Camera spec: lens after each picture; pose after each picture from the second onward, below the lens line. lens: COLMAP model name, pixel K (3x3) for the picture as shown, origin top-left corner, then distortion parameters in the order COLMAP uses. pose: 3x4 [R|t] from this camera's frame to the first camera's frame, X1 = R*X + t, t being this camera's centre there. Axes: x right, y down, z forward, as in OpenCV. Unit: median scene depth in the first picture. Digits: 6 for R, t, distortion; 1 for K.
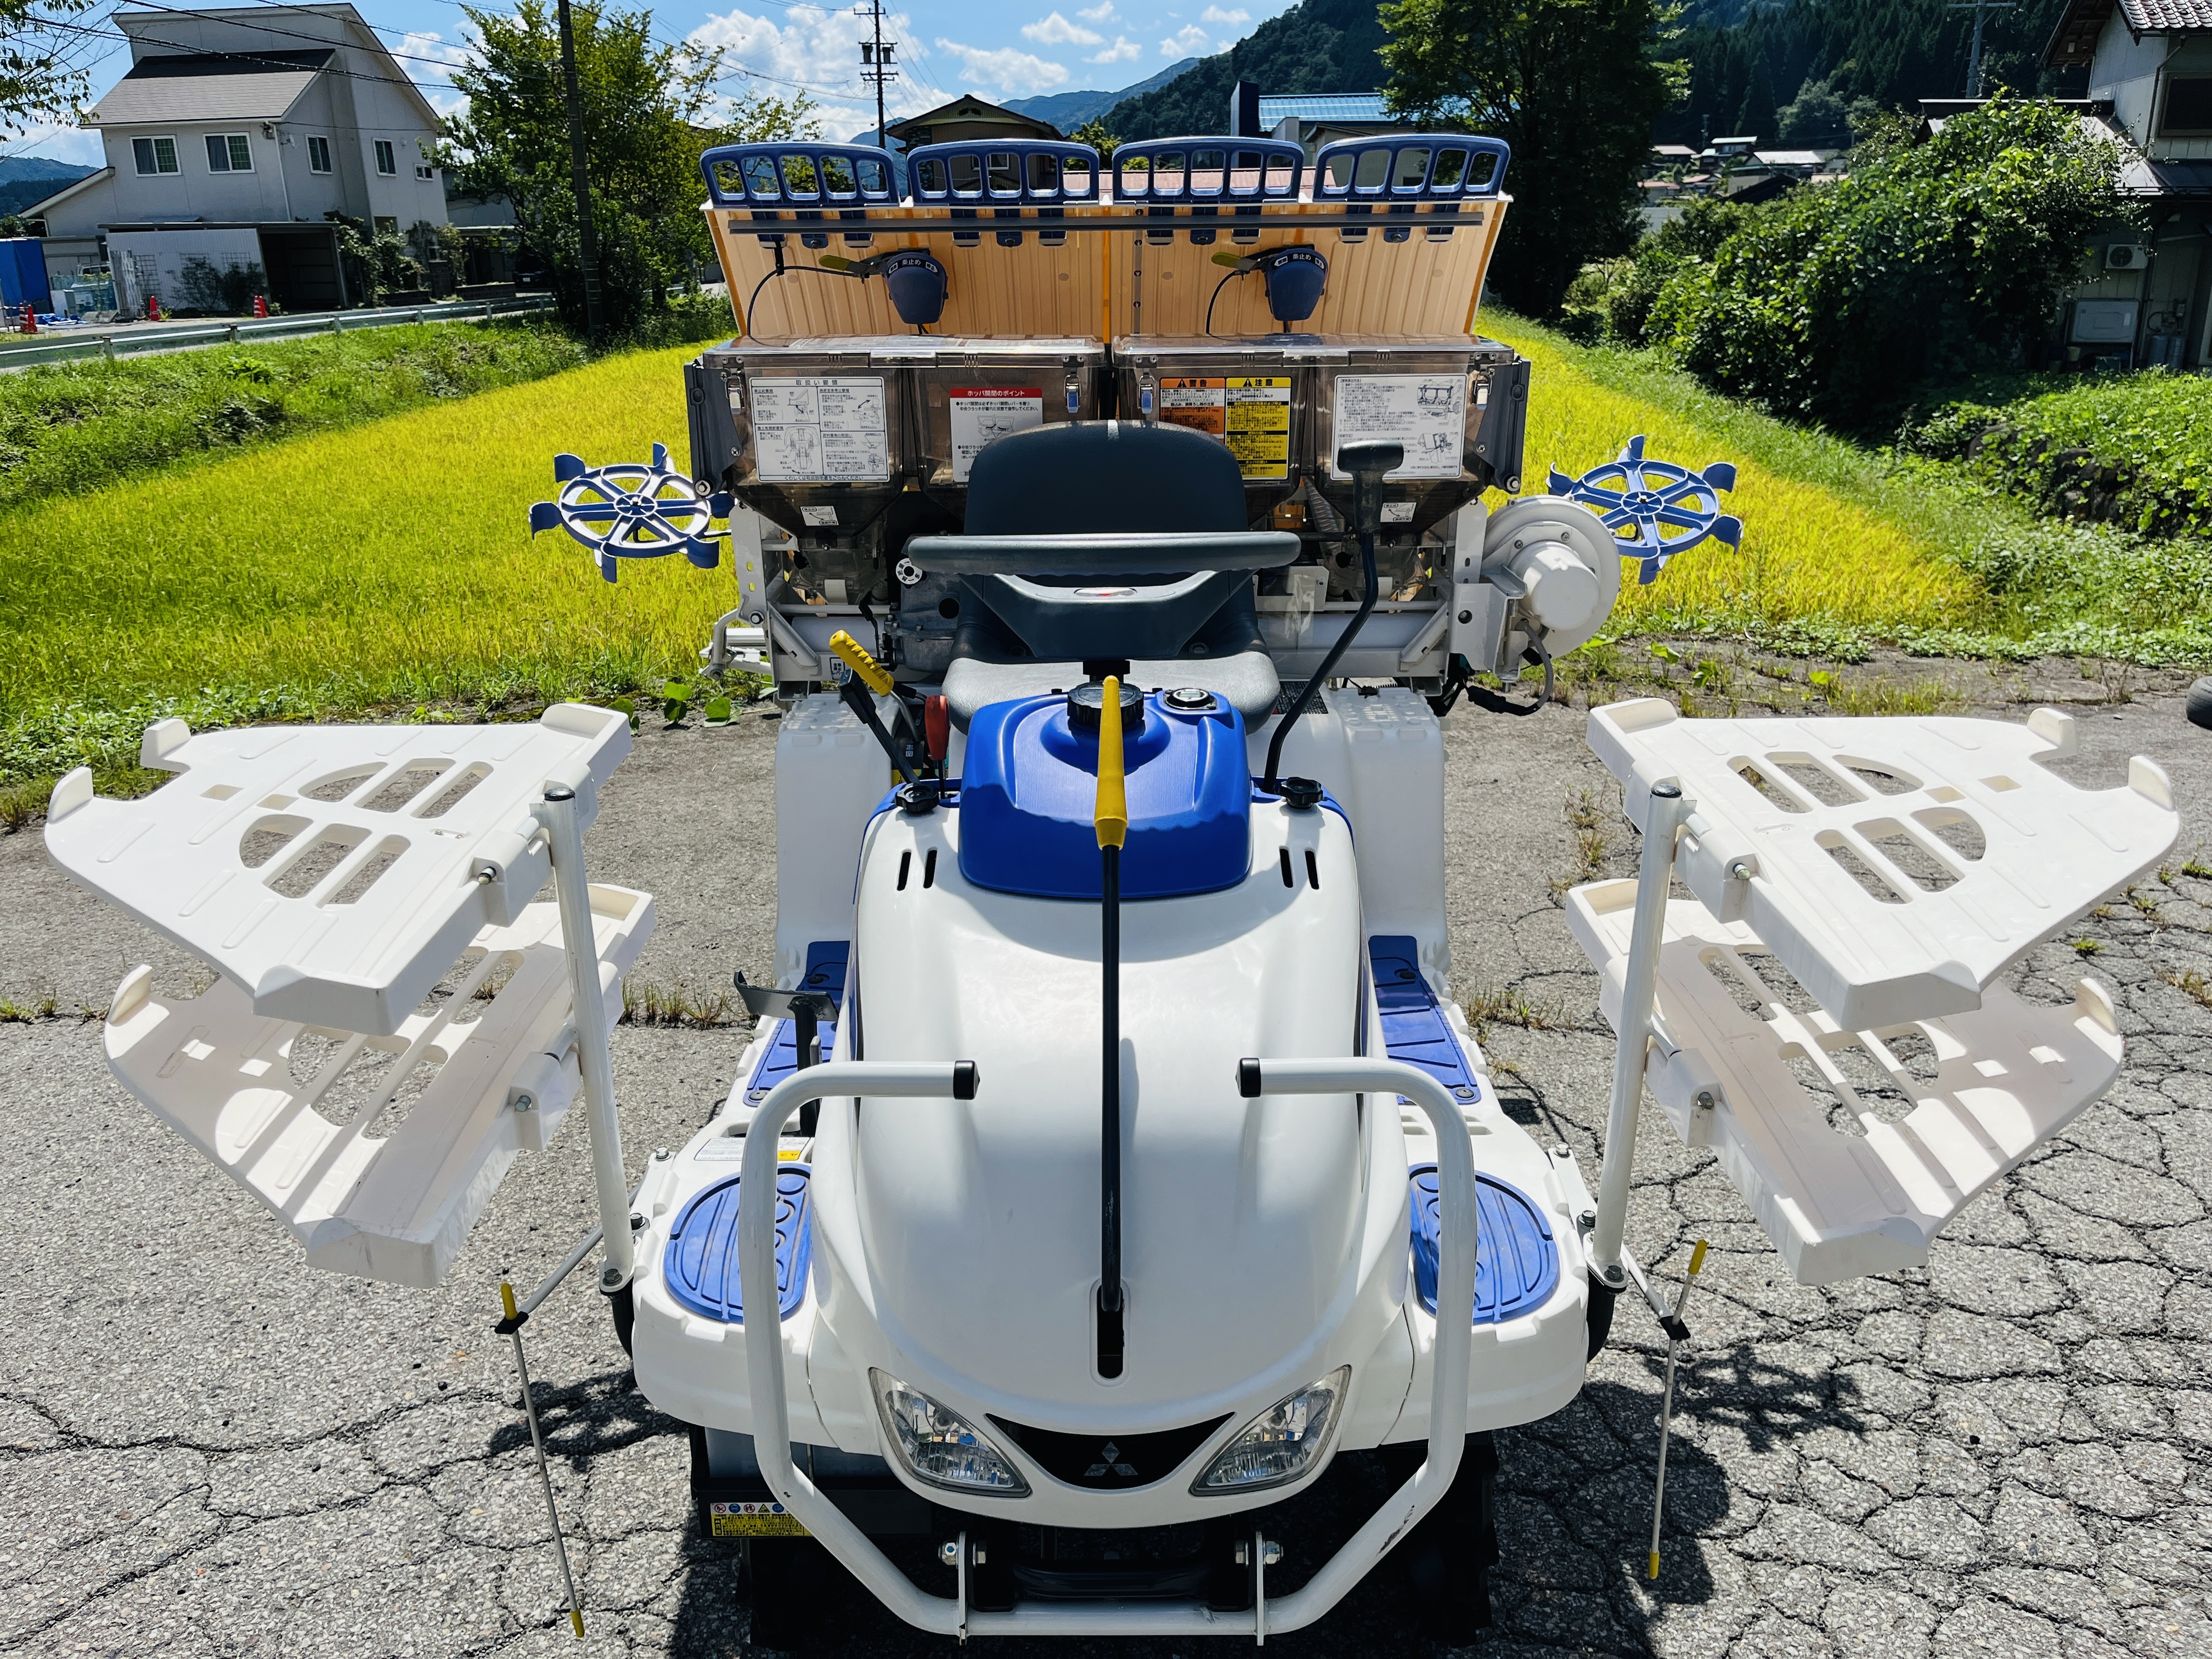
lens RADIAL K [[1714.6, 0, 1106.0], [0, 1714.6, 829.5], [0, 0, 1]] dist [0.106789, -0.111226]
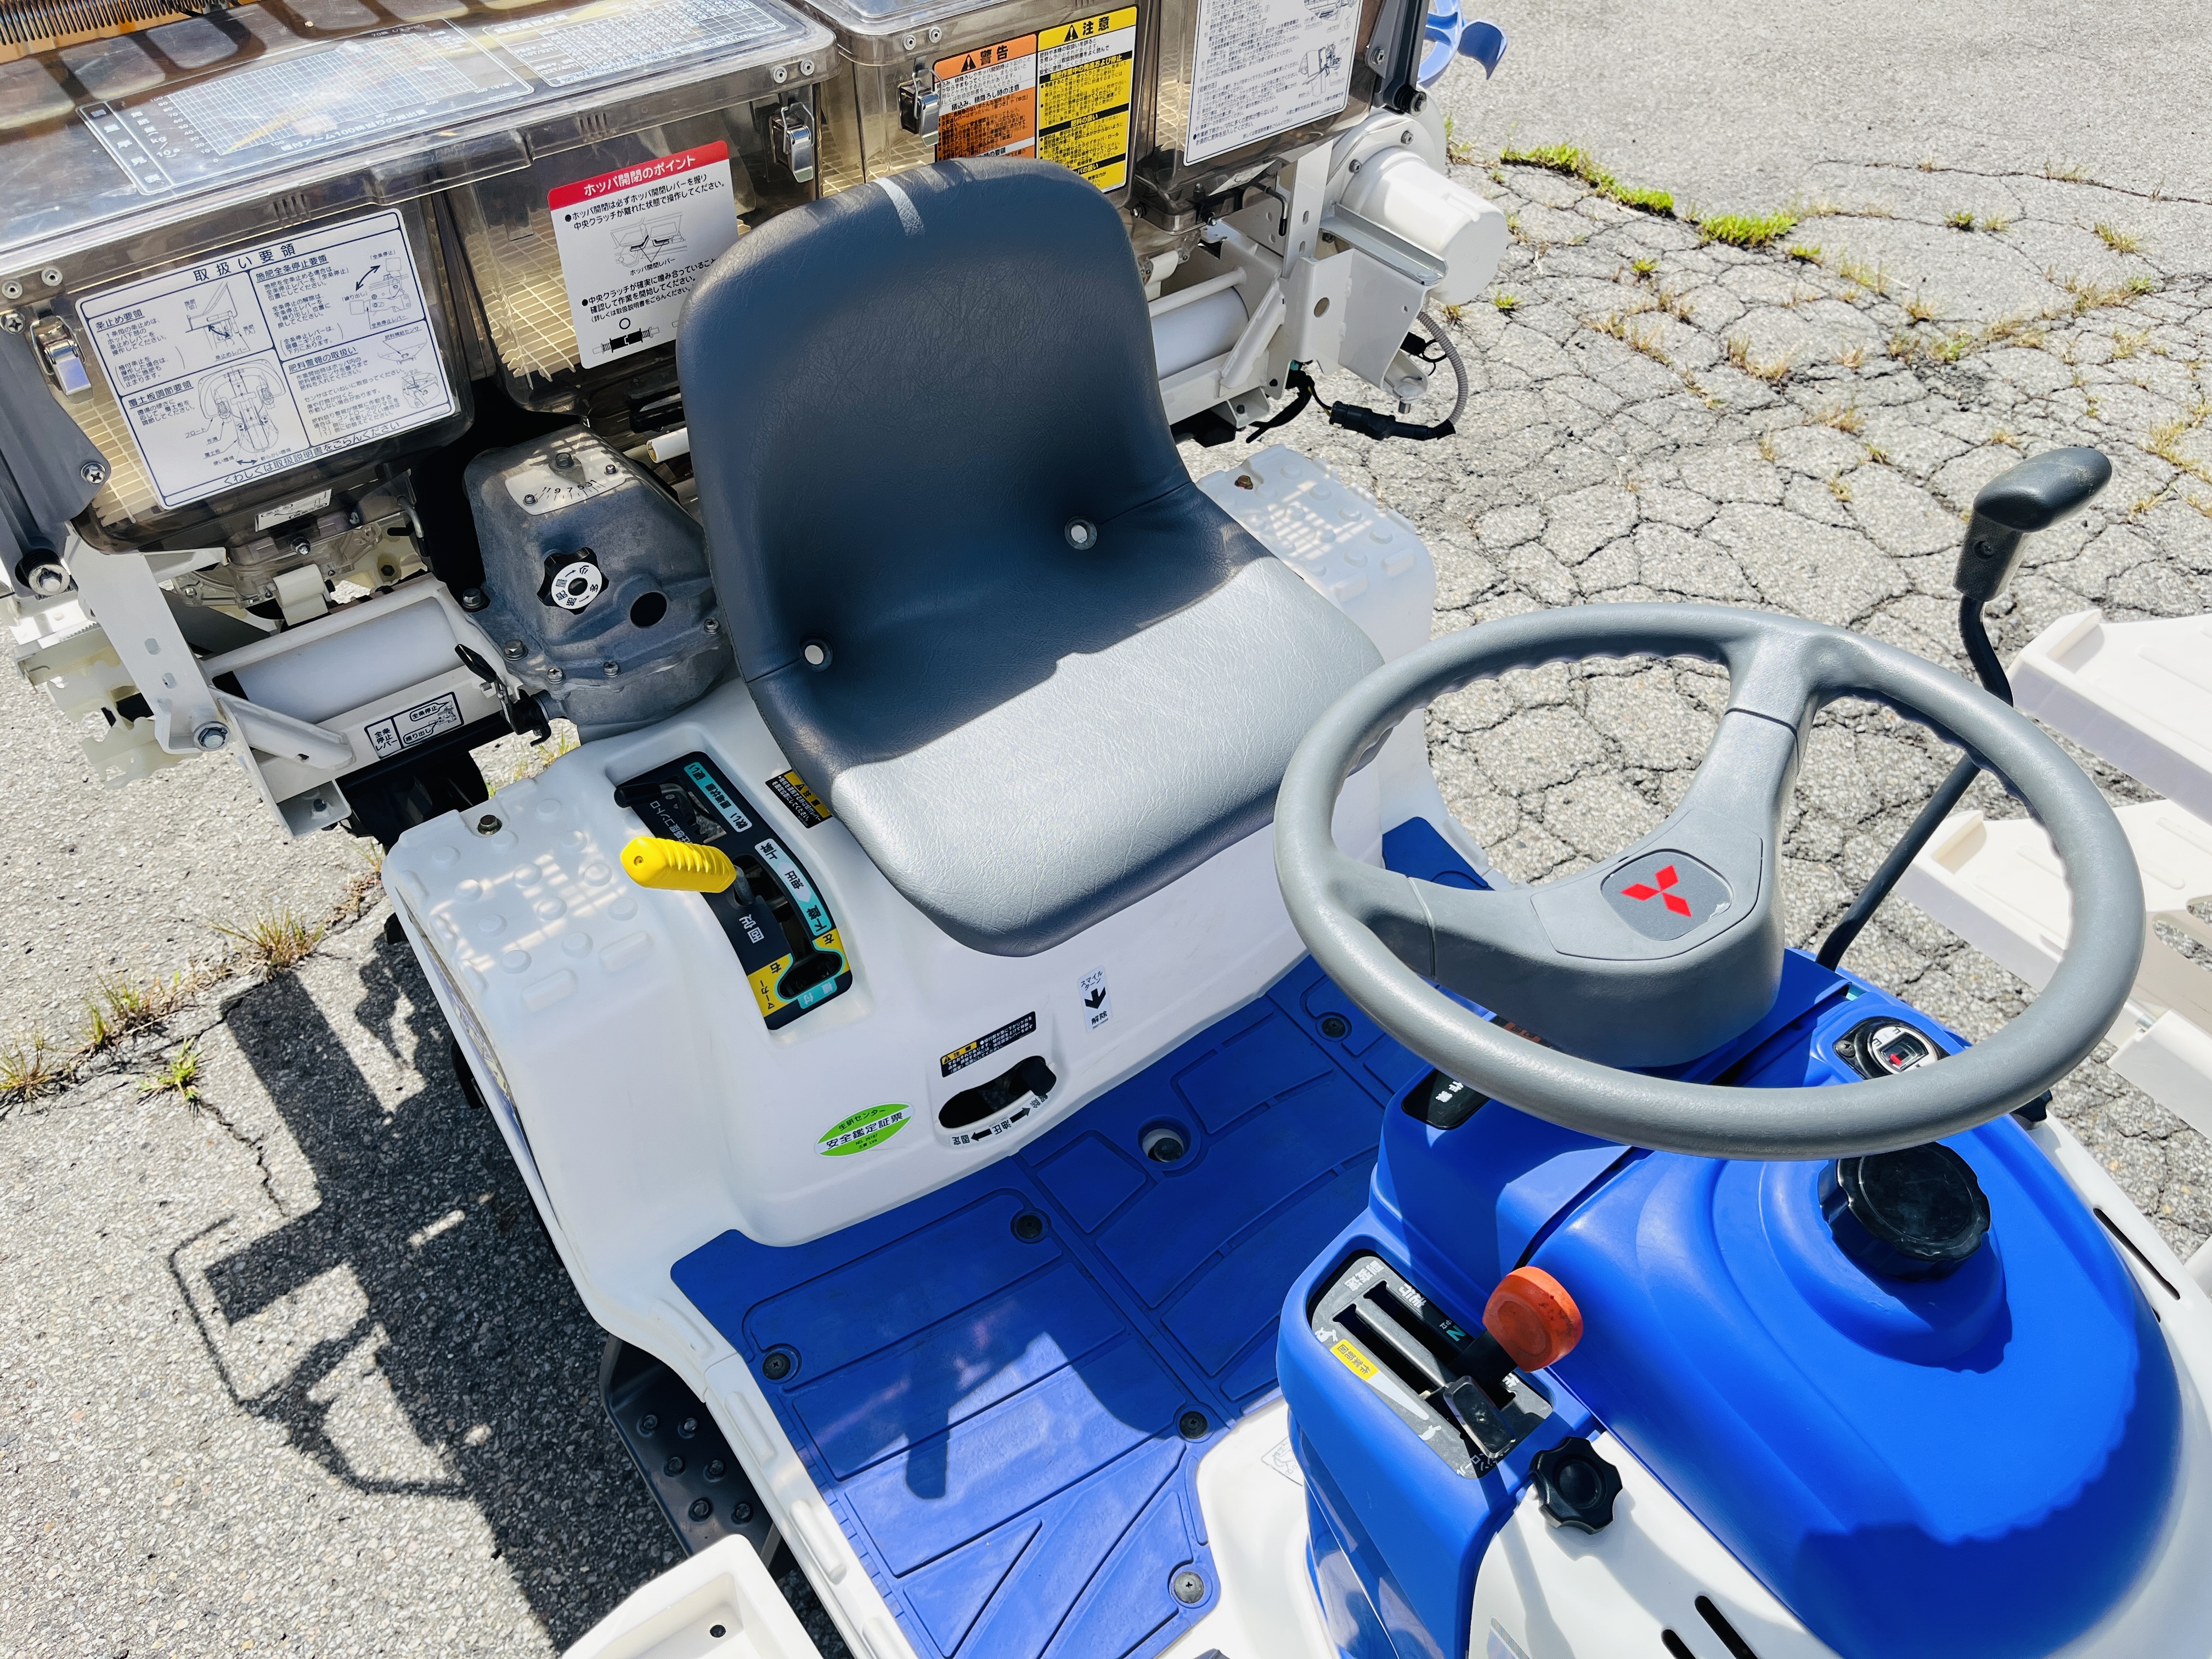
lens RADIAL K [[1714.6, 0, 1106.0], [0, 1714.6, 829.5], [0, 0, 1]] dist [0.106789, -0.111226]
pose [[0.796185, -0.415191, 0.440120, -0.240540], [0.171103, 0.852218, 0.494417, -0.310291], [-0.580356, -0.318341, 0.749564, 0.517806]]
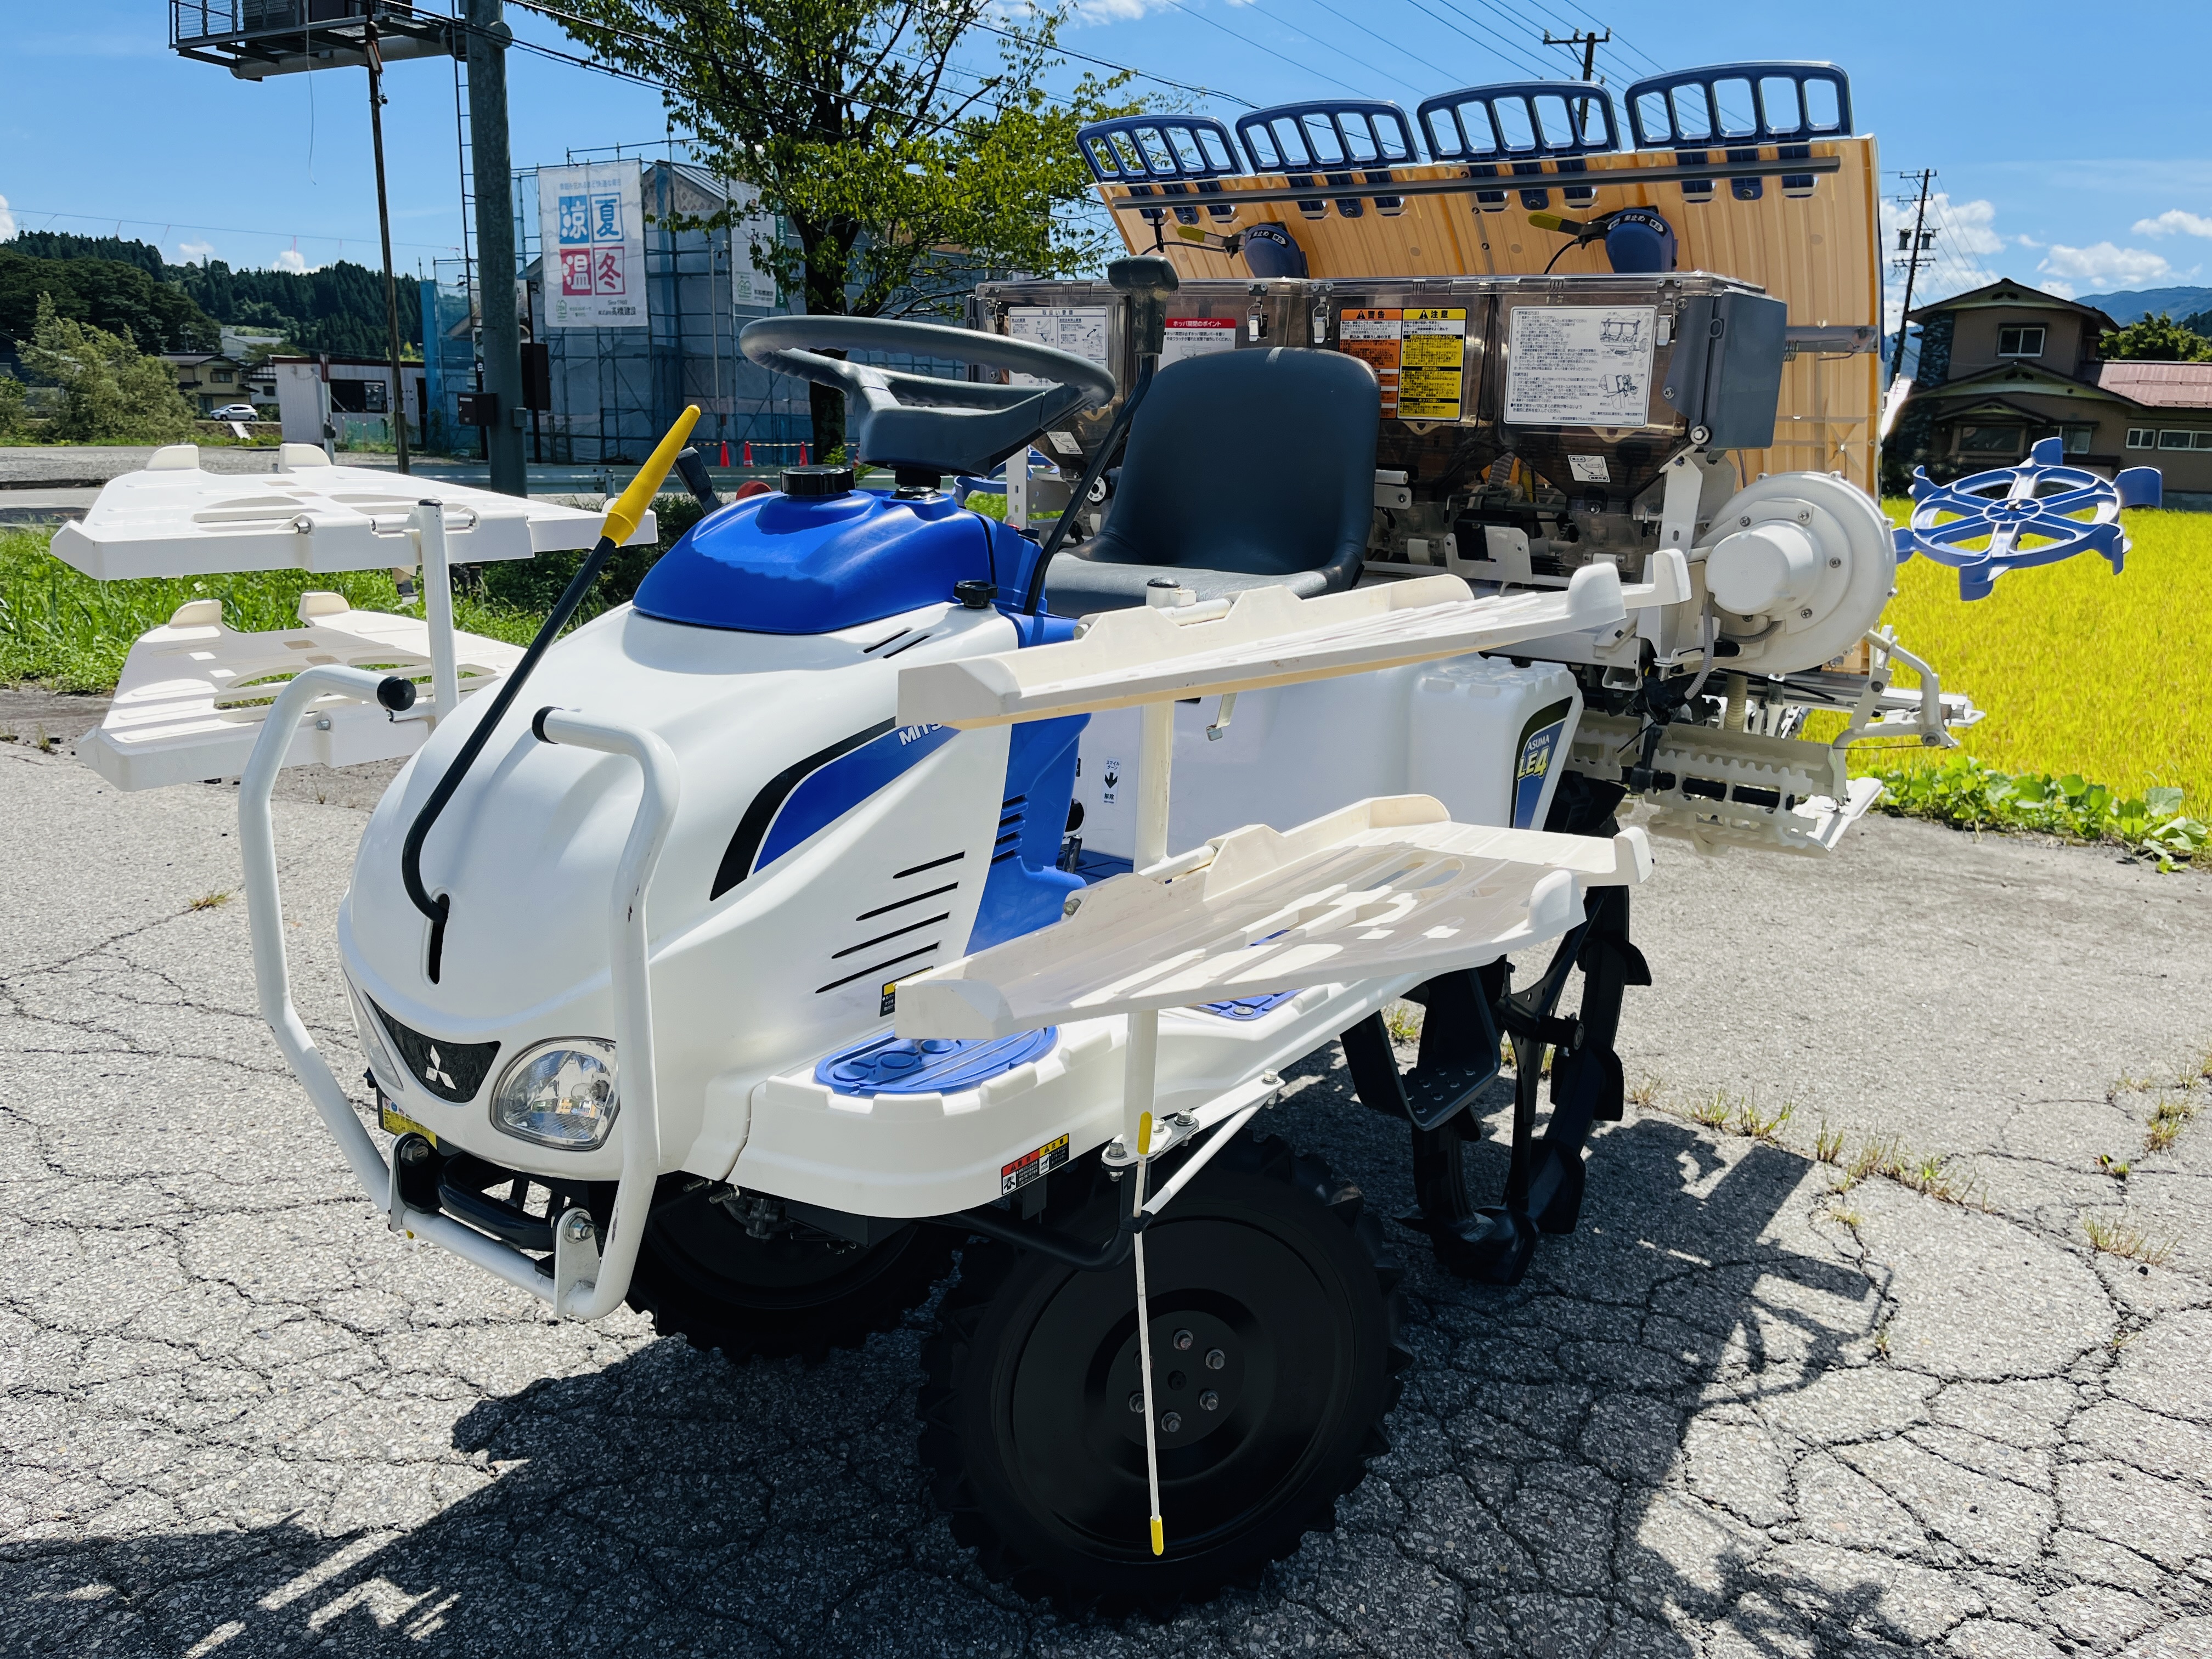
lens RADIAL K [[1714.6, 0, 1106.0], [0, 1714.6, 829.5], [0, 0, 1]] dist [0.106789, -0.111226]
pose [[0.806000, 0.174271, -0.565679, 0.524896], [-0.231798, 0.972278, -0.030741, 0.084742], [0.544640, 0.155901, 0.824052, 0.164854]]
